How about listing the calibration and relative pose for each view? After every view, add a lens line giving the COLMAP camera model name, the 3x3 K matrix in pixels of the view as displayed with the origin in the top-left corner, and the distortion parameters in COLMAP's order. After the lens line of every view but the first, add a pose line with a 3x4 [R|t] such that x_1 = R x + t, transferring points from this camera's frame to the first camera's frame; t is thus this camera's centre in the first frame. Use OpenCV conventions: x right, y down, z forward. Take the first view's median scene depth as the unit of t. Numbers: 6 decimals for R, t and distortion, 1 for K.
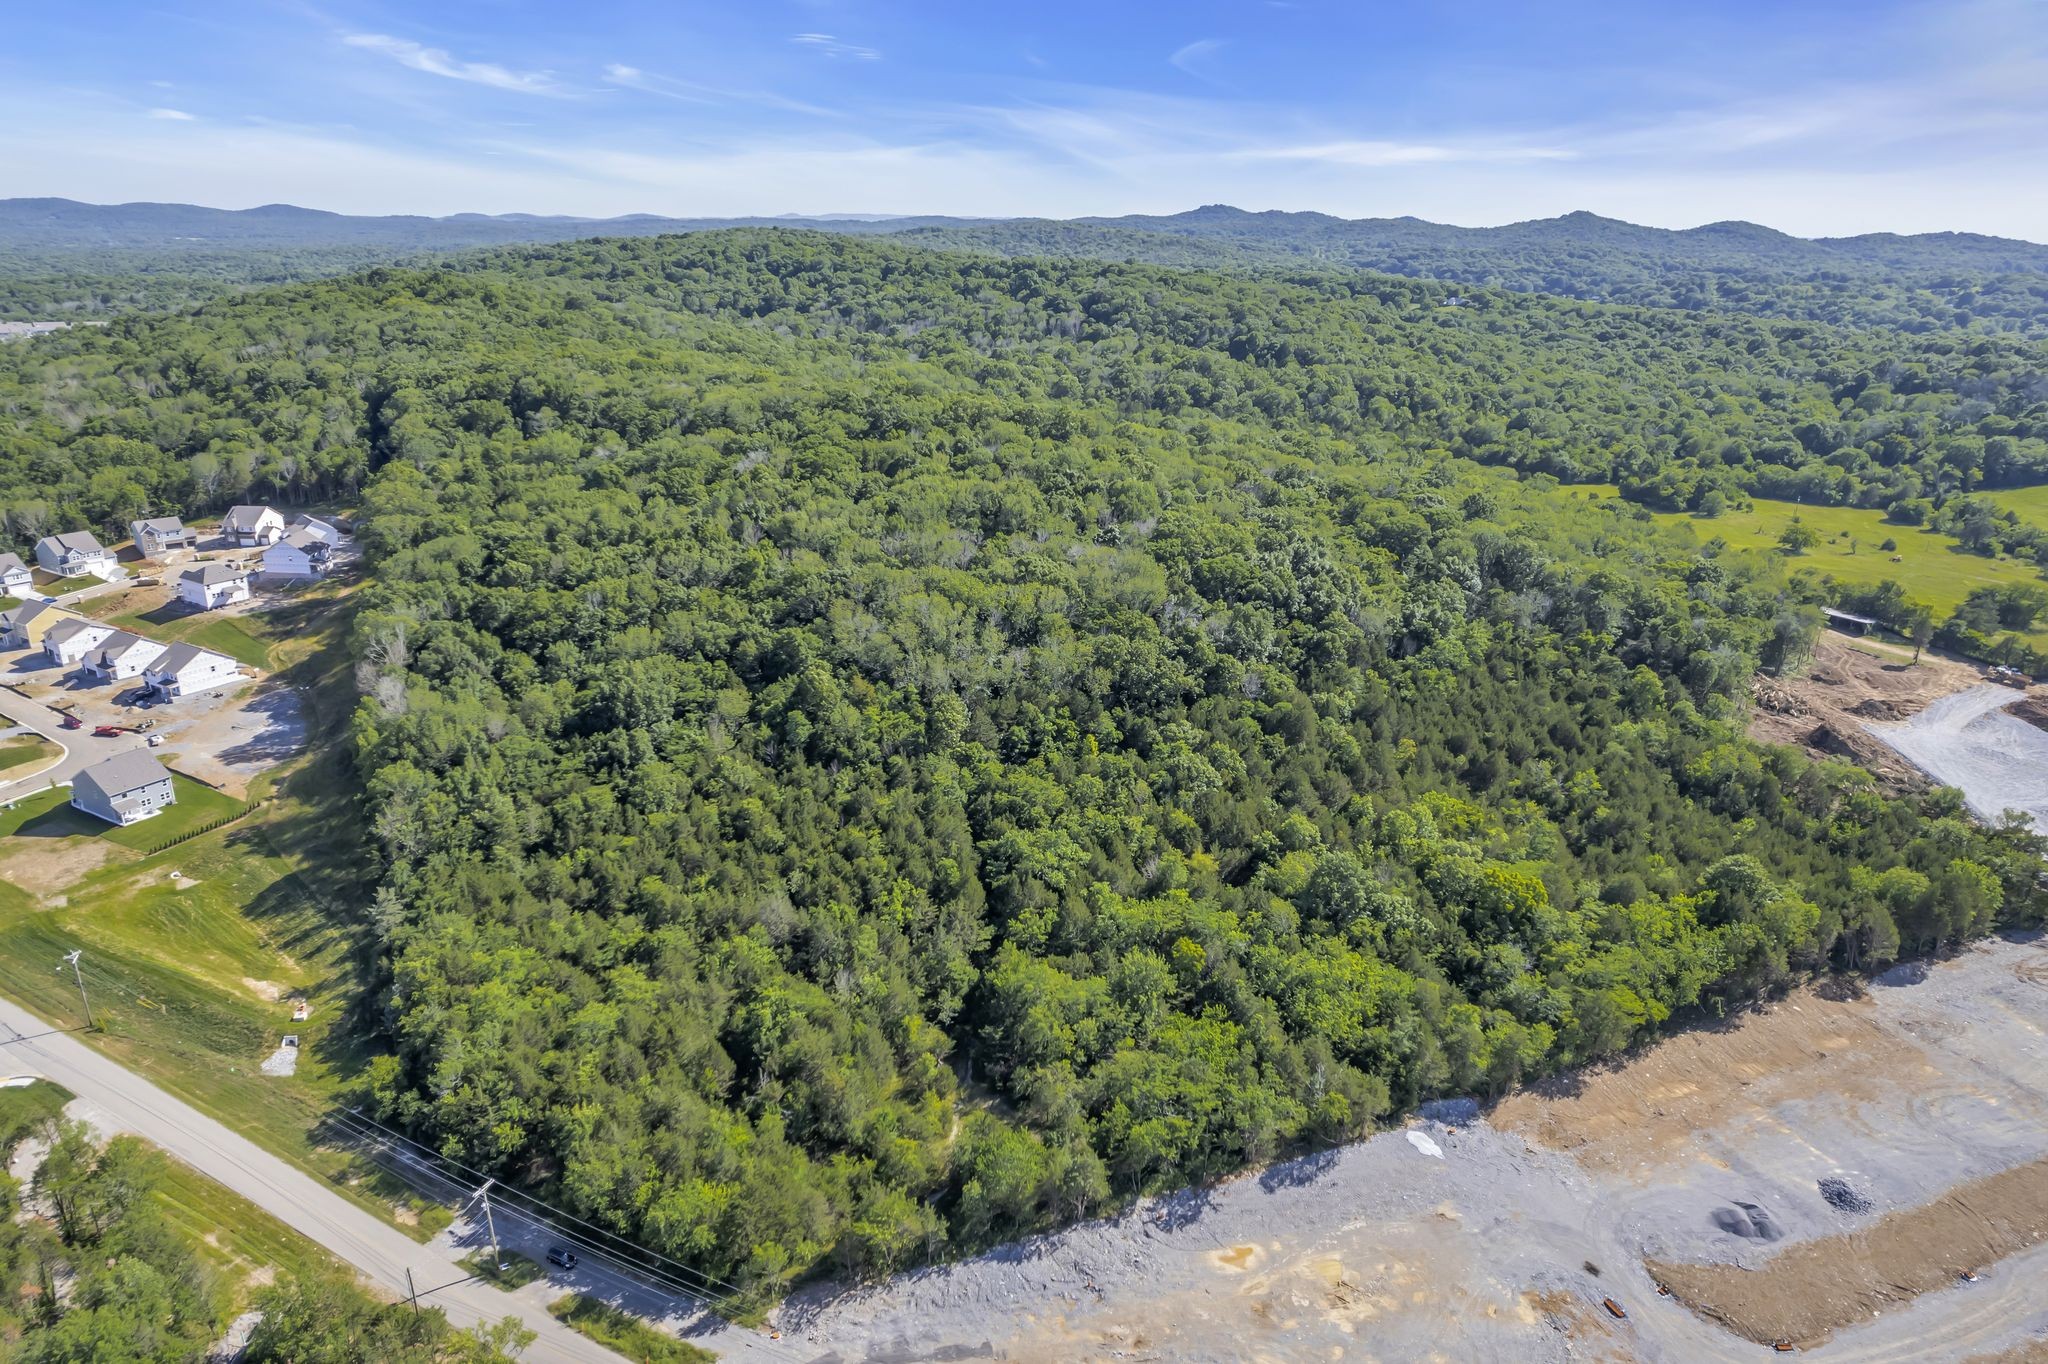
lens RADIAL K [[1288.0, 0, 1023.0], [0, 1288.0, 773.1], [0, 0, 1]] dist [-0.059620, 0.048053]
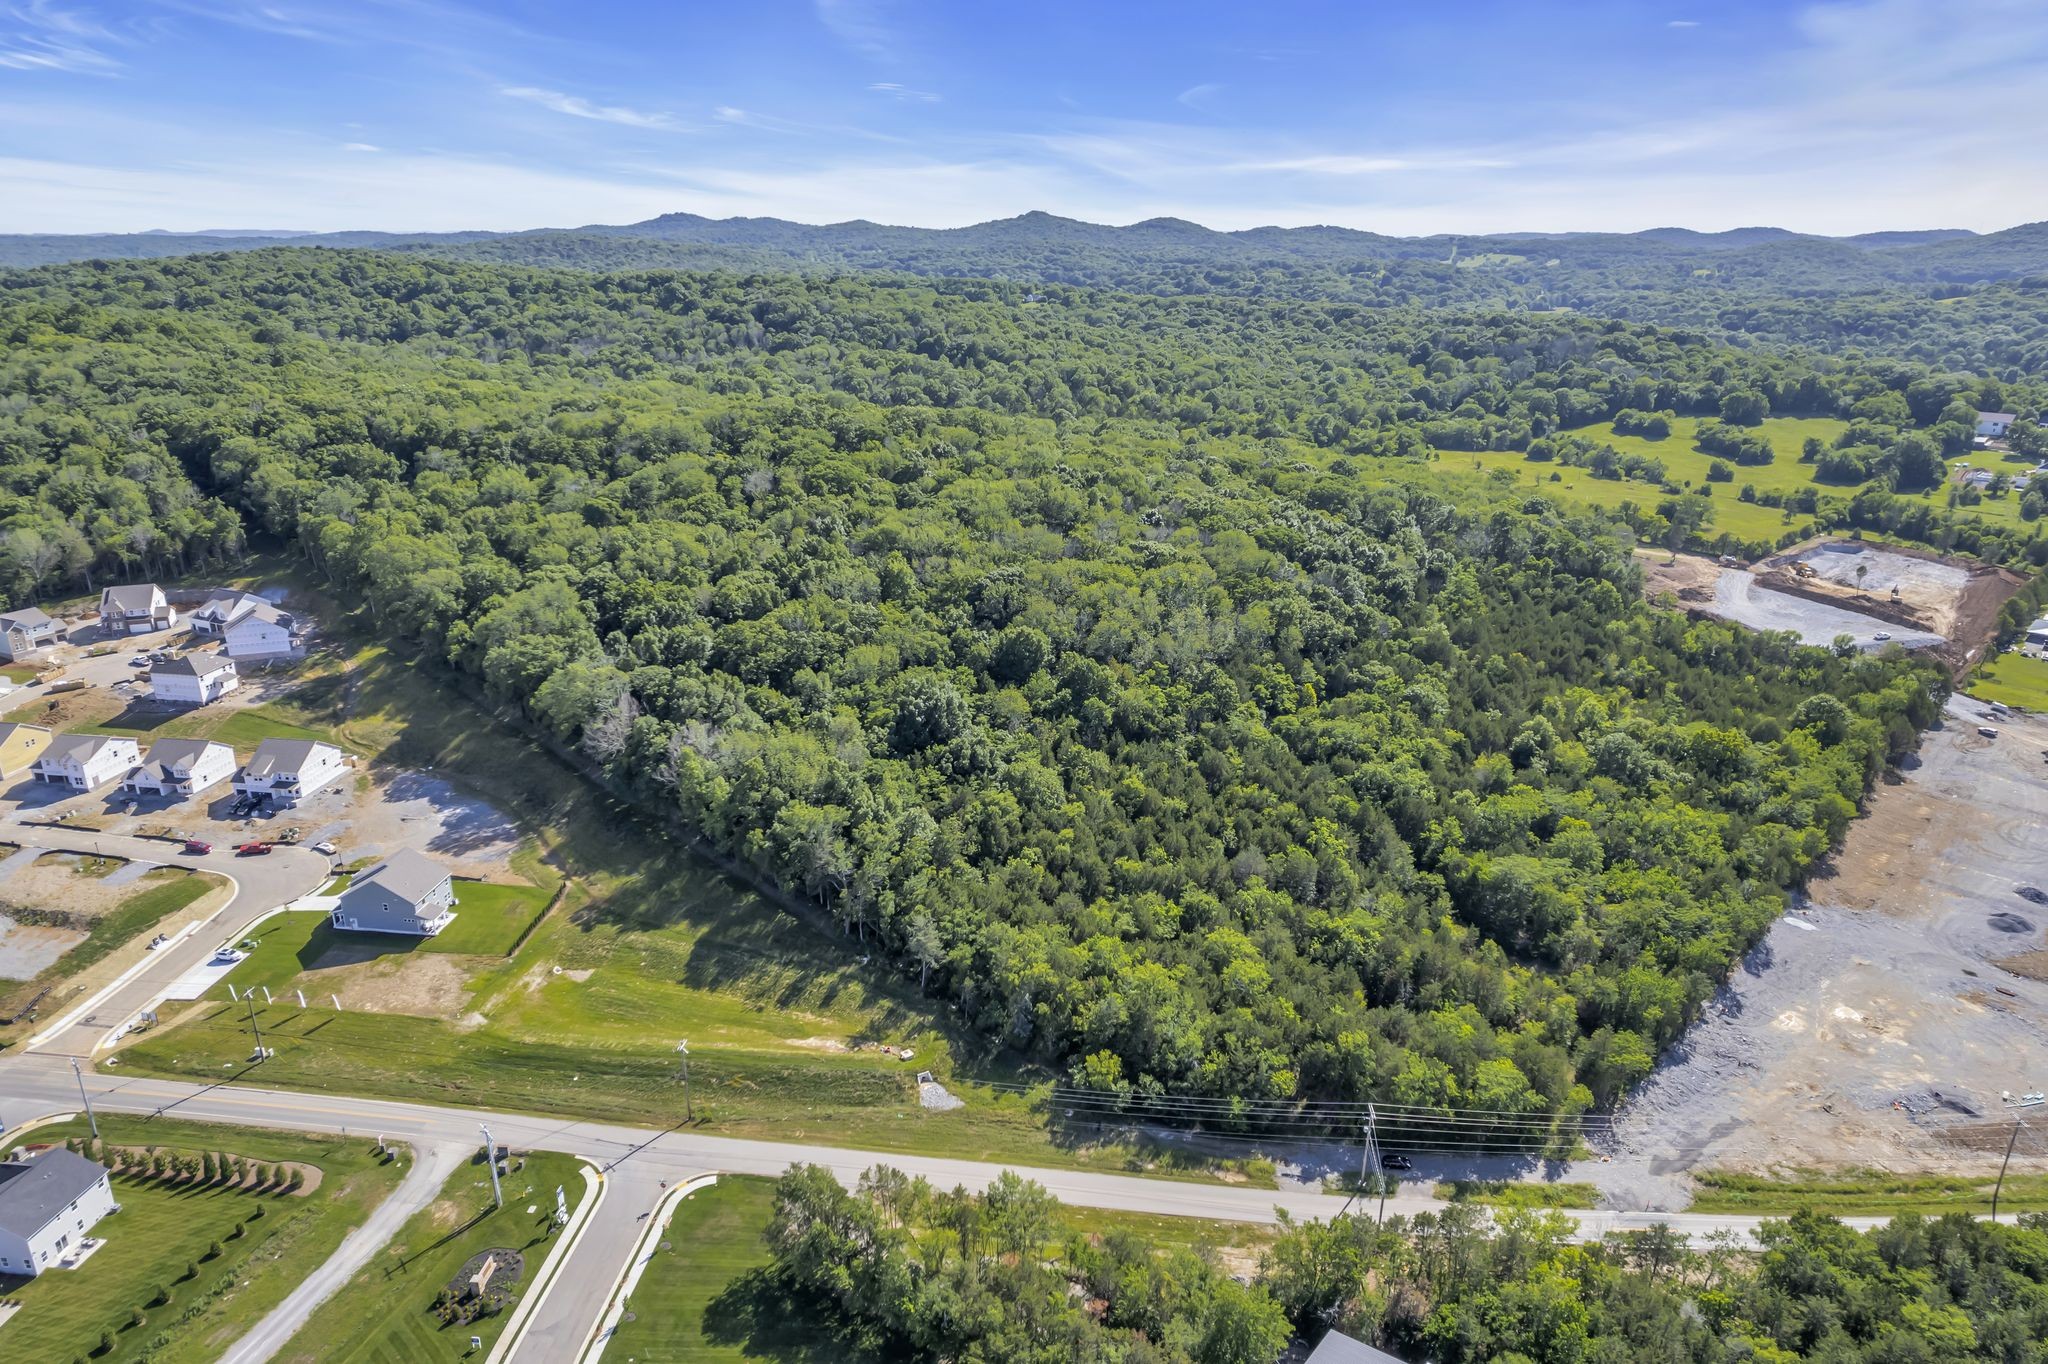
lens RADIAL K [[1298.2, 0, 1028.6], [0, 1298.2, 720.8], [0, 0, 1]] dist [-0.079539, 0.071834]
pose [[0.920872, -0.149308, 0.360141, -0.504427], [0.163734, 0.986457, -0.009695, -0.022915], [-0.353816, 0.067895, 0.932848, 0.015871]]
